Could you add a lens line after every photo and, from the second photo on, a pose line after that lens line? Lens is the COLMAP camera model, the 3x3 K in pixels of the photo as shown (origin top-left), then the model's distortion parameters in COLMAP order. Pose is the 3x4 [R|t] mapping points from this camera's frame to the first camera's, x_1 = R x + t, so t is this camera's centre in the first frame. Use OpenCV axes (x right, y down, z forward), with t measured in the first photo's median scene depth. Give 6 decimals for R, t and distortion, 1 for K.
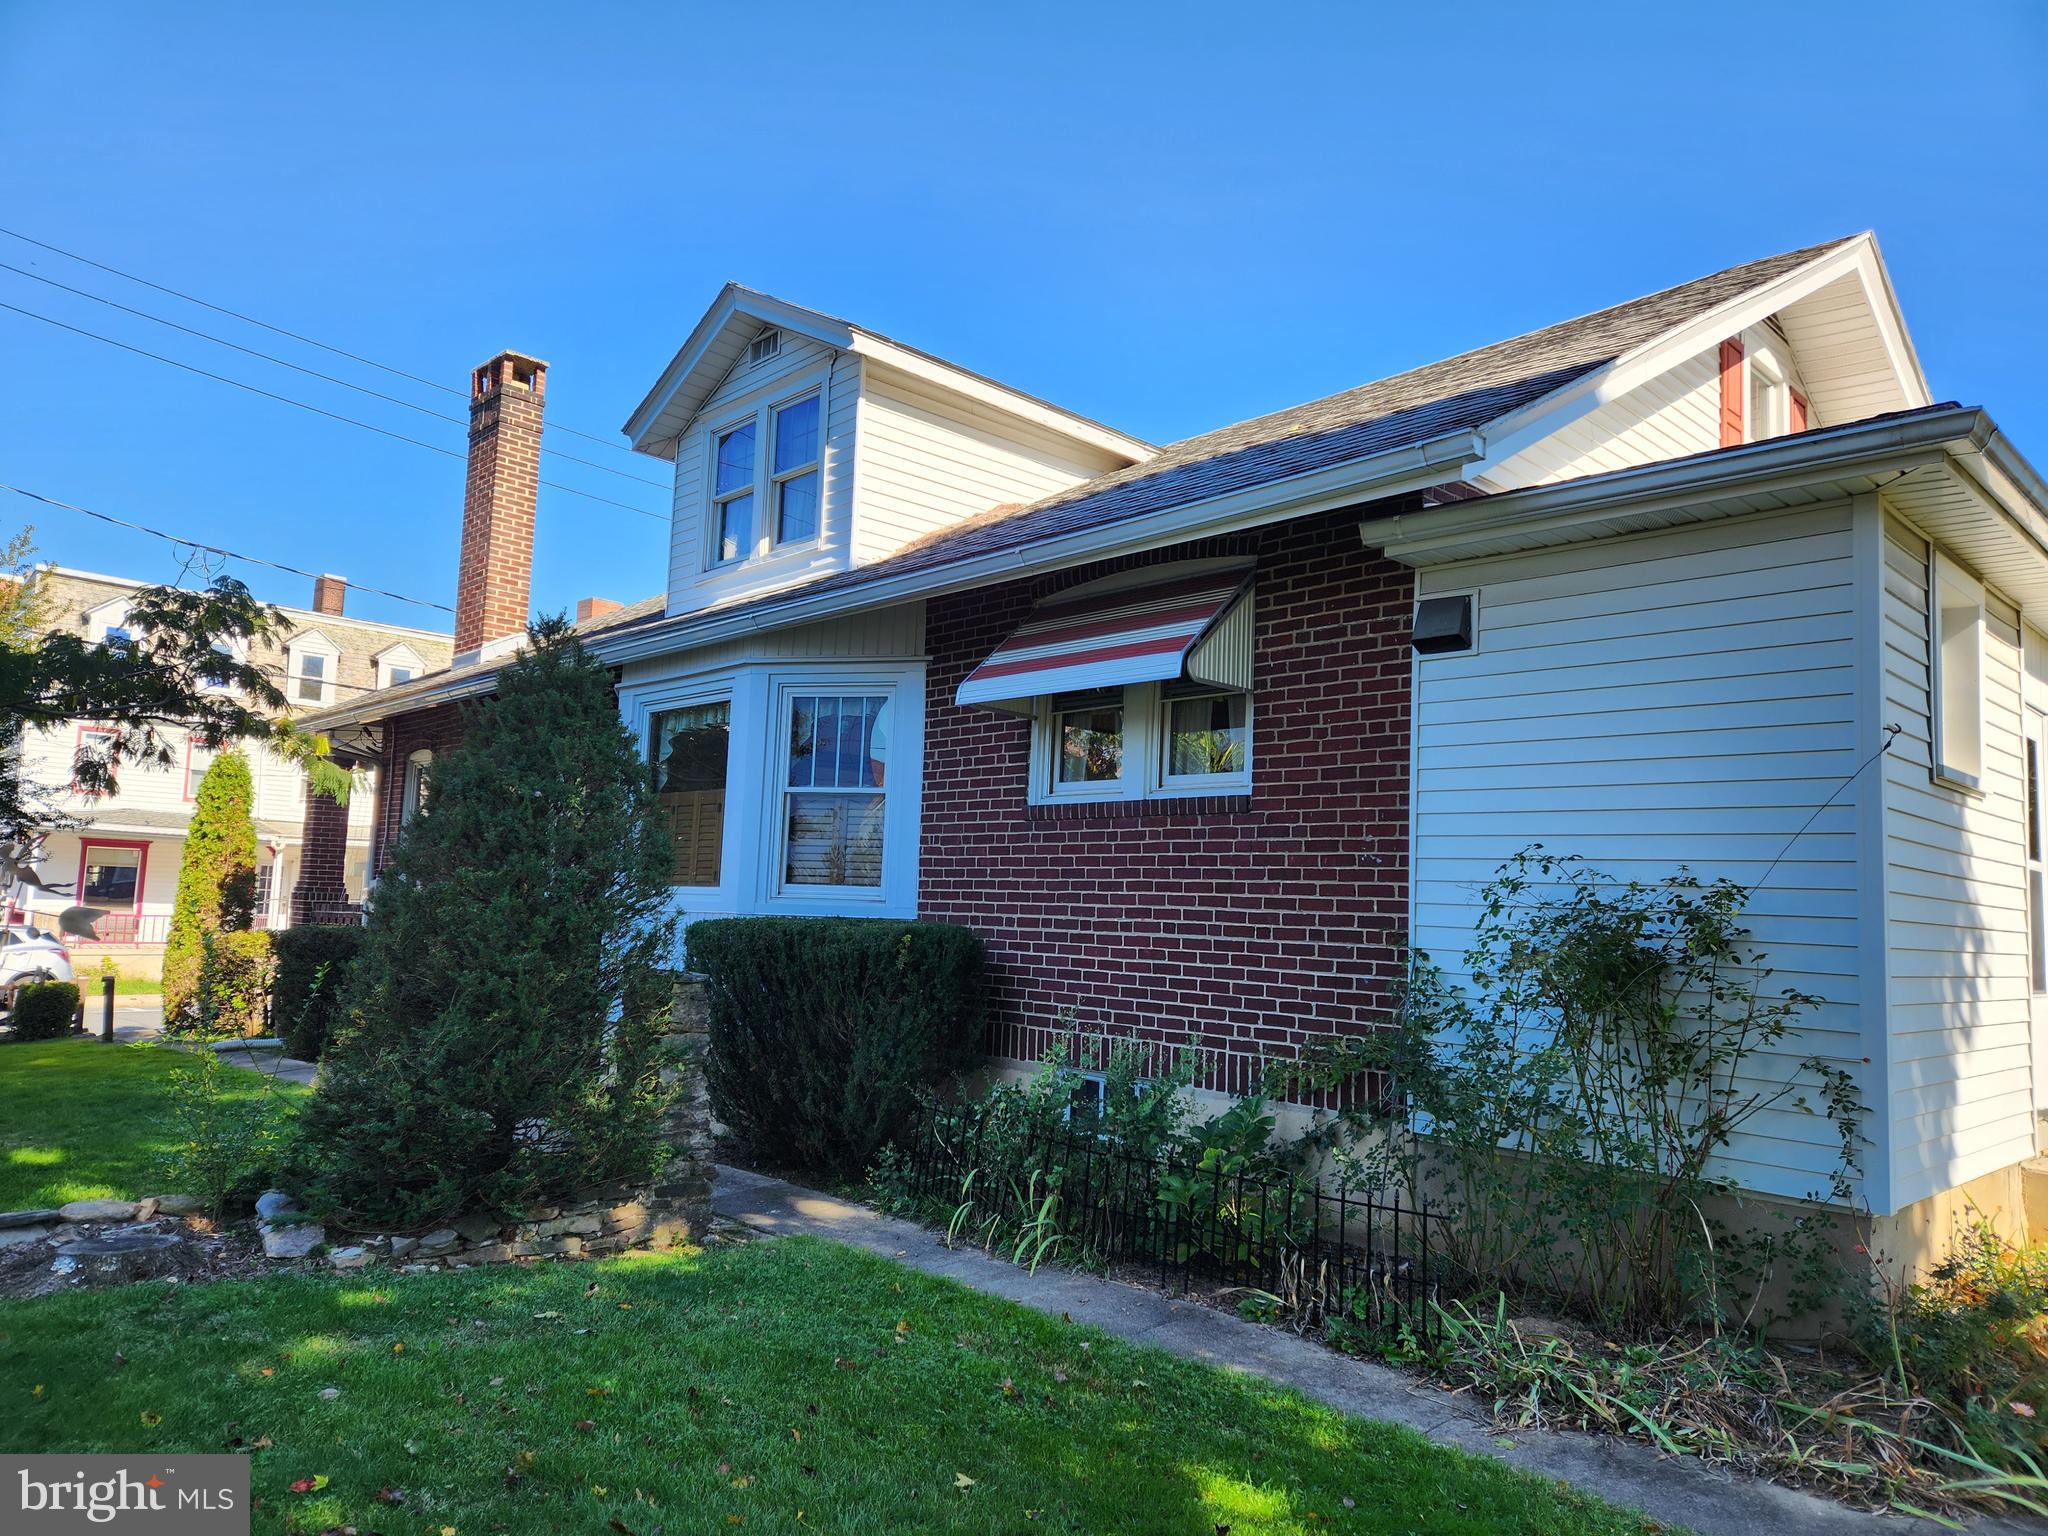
lens RADIAL K [[1357.8, 0, 1026.2], [0, 1357.8, 776.7], [0, 0, 1]] dist [0.101146, -0.080771]
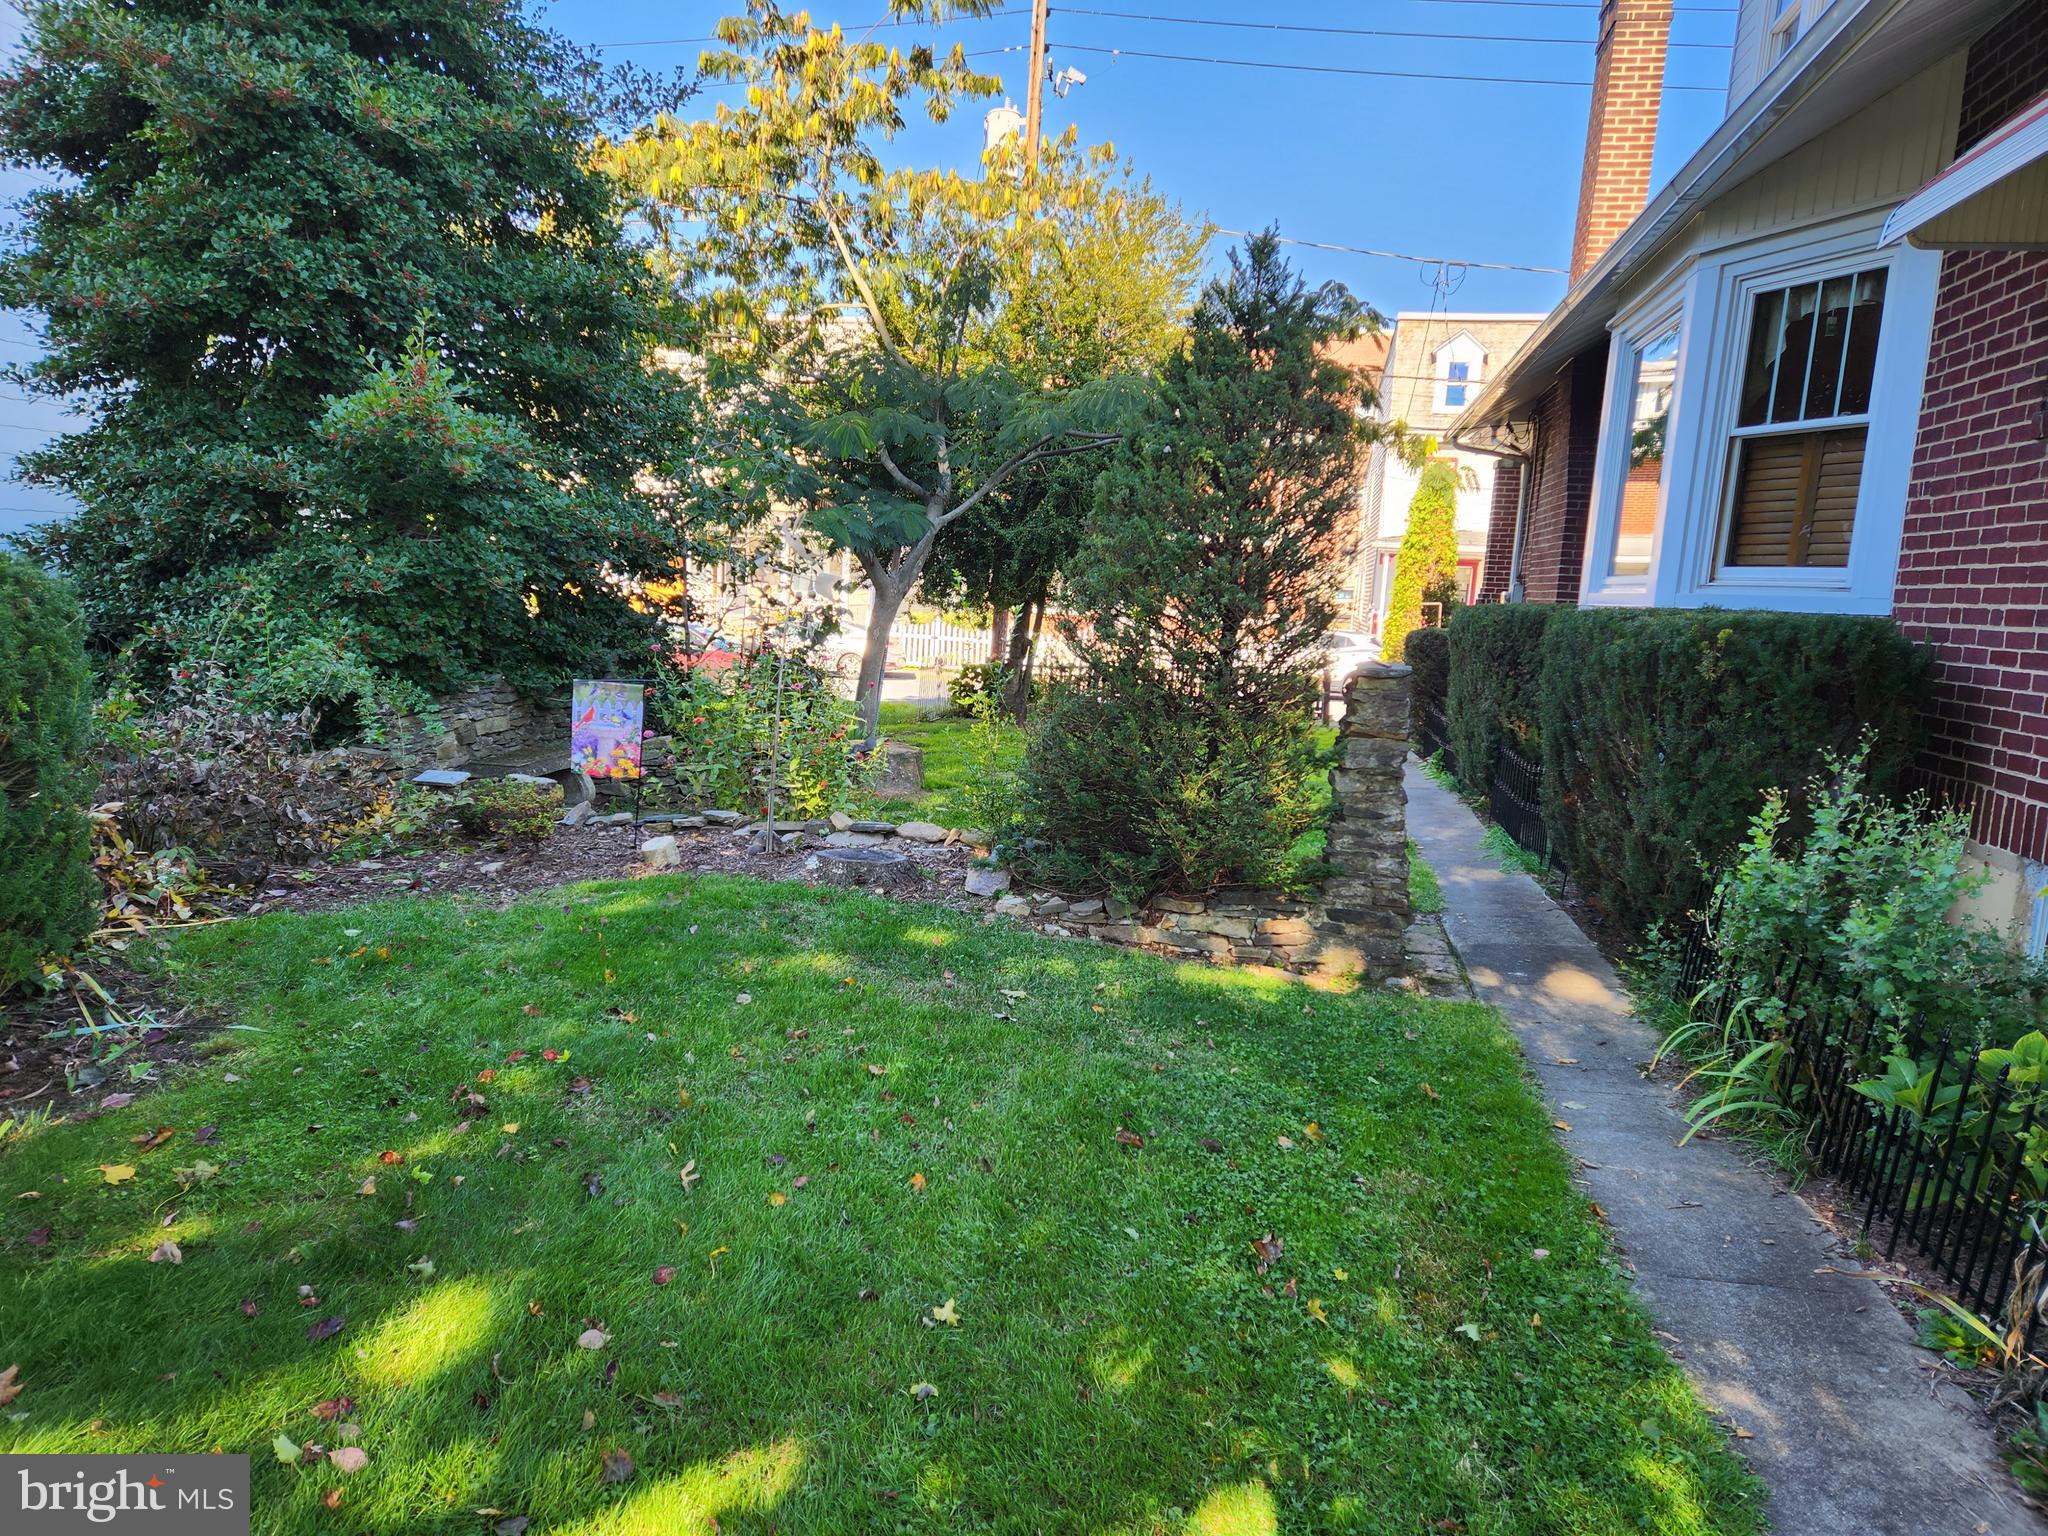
lens RADIAL K [[1357.8, 0, 1026.2], [0, 1357.8, 776.7], [0, 0, 1]] dist [0.101146, -0.080771]
pose [[0.584512, 0.109074, -0.804020, 0.319124], [0.051397, 0.983956, 0.170849, 0.065385], [0.809755, -0.141188, 0.569528, 0.395902]]
